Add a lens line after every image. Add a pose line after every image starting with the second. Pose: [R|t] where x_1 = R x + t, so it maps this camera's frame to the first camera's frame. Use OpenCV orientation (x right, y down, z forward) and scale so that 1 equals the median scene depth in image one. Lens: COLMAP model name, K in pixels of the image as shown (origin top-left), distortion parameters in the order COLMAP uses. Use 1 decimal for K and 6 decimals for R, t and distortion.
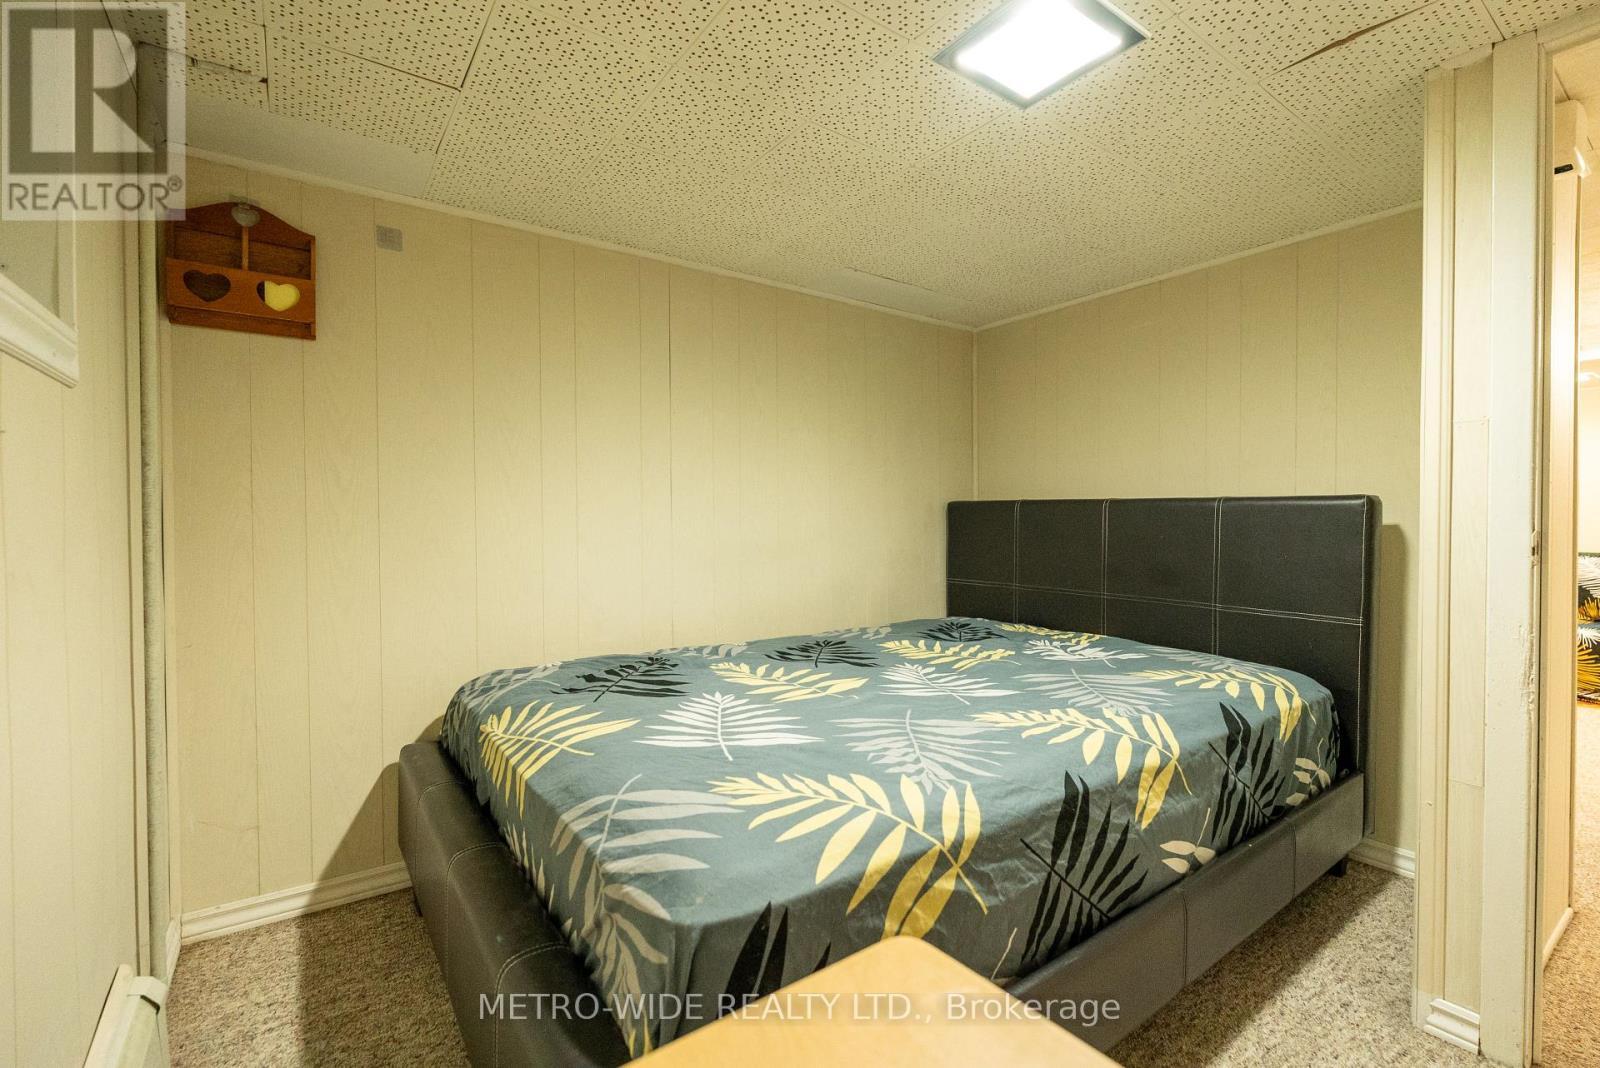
lens RADIAL K [[710.4, 0, 807.6], [0, 710.4, 537.3], [0, 0, 1]] dist [-0.009855, 0.000833]
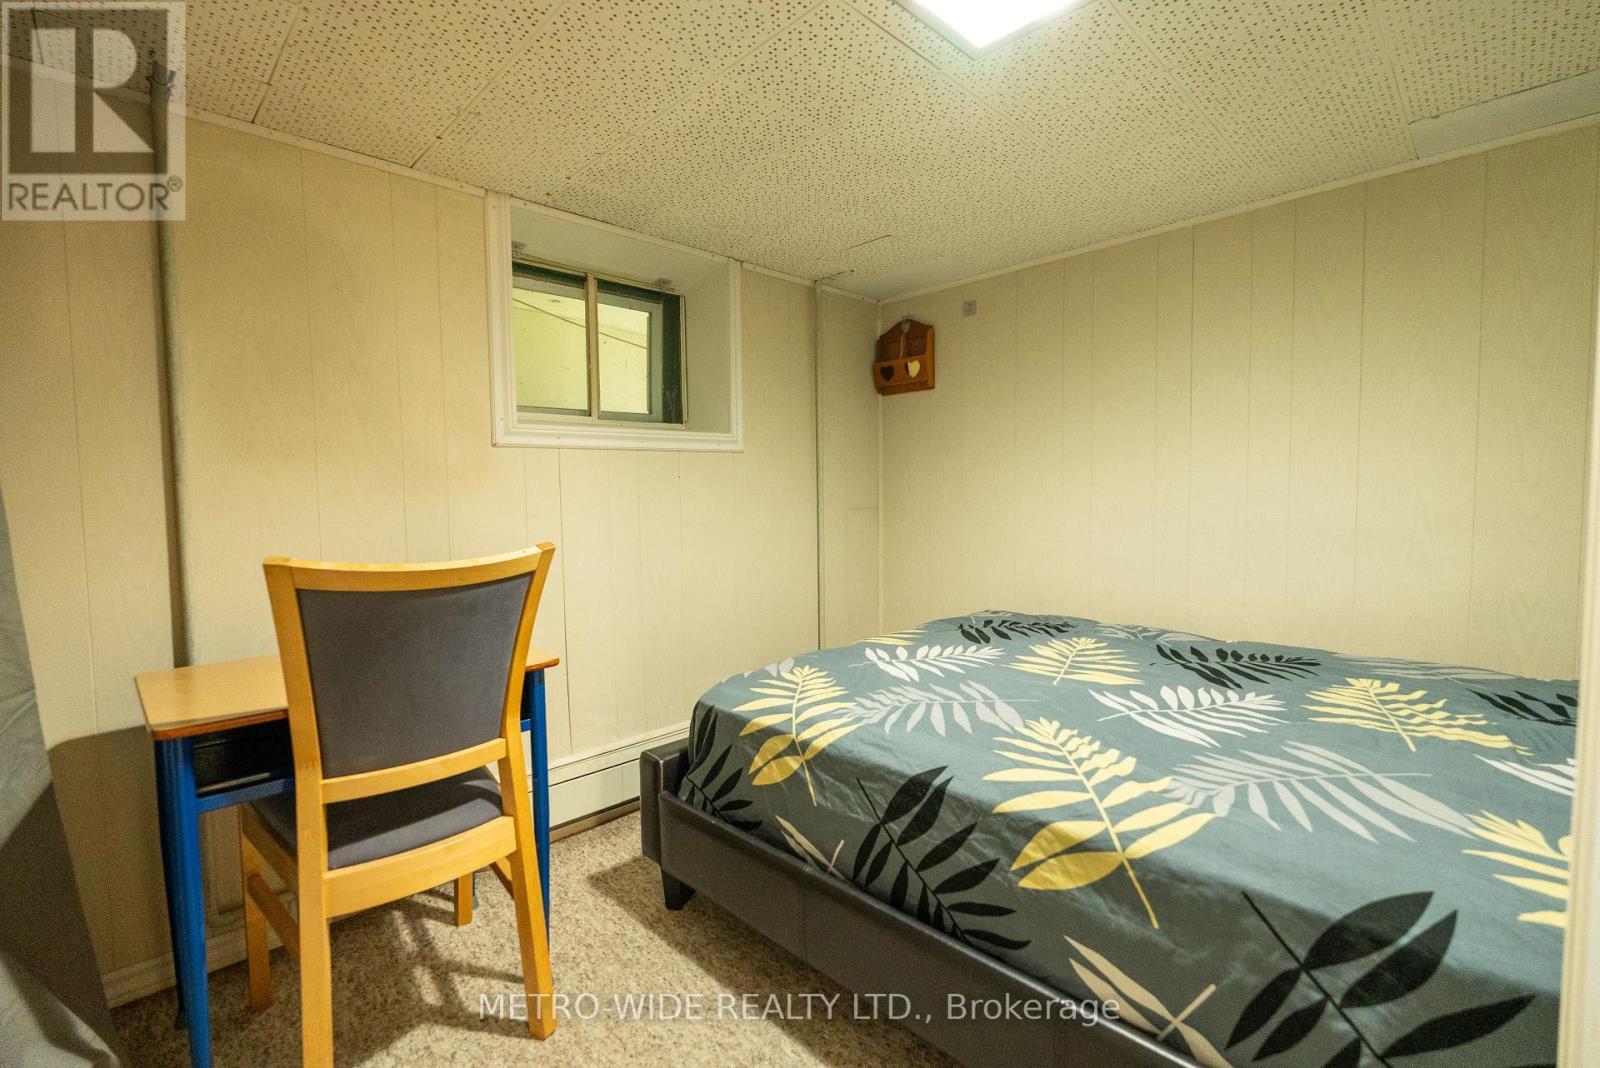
lens RADIAL K [[710.4, 0, 806.0], [0, 710.4, 527.3], [0, 0, 1]] dist [-0.009855, 0.000833]
pose [[0.144056, 0.055087, -0.988035, 1.288237], [0.000706, 0.998443, 0.055771, -0.065338], [0.989569, -0.008732, 0.143793, 0.646642]]
